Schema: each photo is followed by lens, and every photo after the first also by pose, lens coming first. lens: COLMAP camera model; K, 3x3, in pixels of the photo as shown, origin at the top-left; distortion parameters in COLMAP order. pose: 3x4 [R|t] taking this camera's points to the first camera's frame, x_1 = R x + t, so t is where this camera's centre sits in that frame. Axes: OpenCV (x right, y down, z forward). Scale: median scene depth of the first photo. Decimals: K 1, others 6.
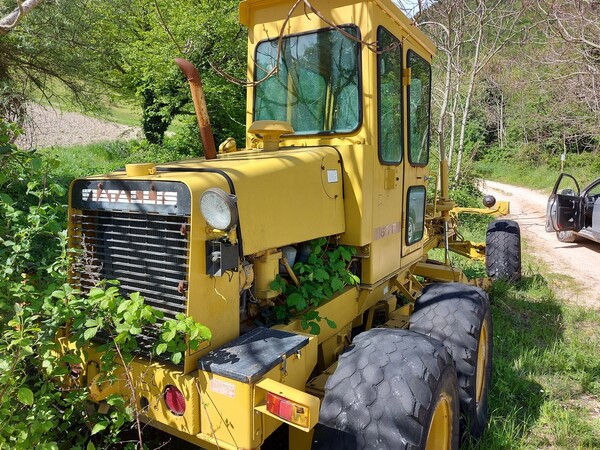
lens RADIAL K [[430.2, 0, 298.0], [0, 430.2, 225.1], [0, 0, 1]] dist [-0.003205, -0.006760]
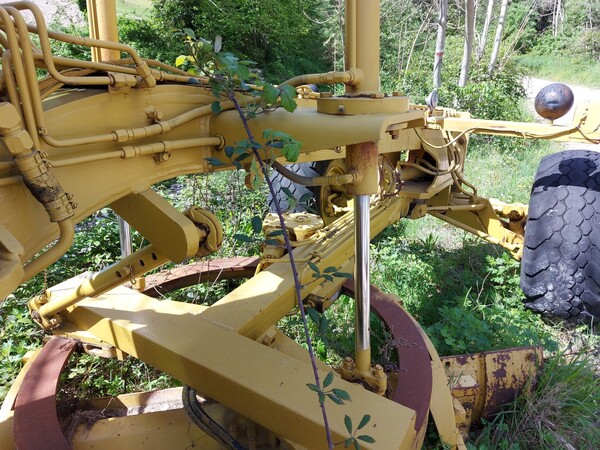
lens RADIAL K [[430.2, 0, 302.1], [0, 430.2, 226.2], [0, 0, 1]] dist [-0.003205, -0.006760]
pose [[0.998401, 0.012666, -0.055087, 0.115564], [-0.000378, 0.976048, 0.217555, -0.014226], [0.056523, -0.217186, 0.974492, 0.276384]]
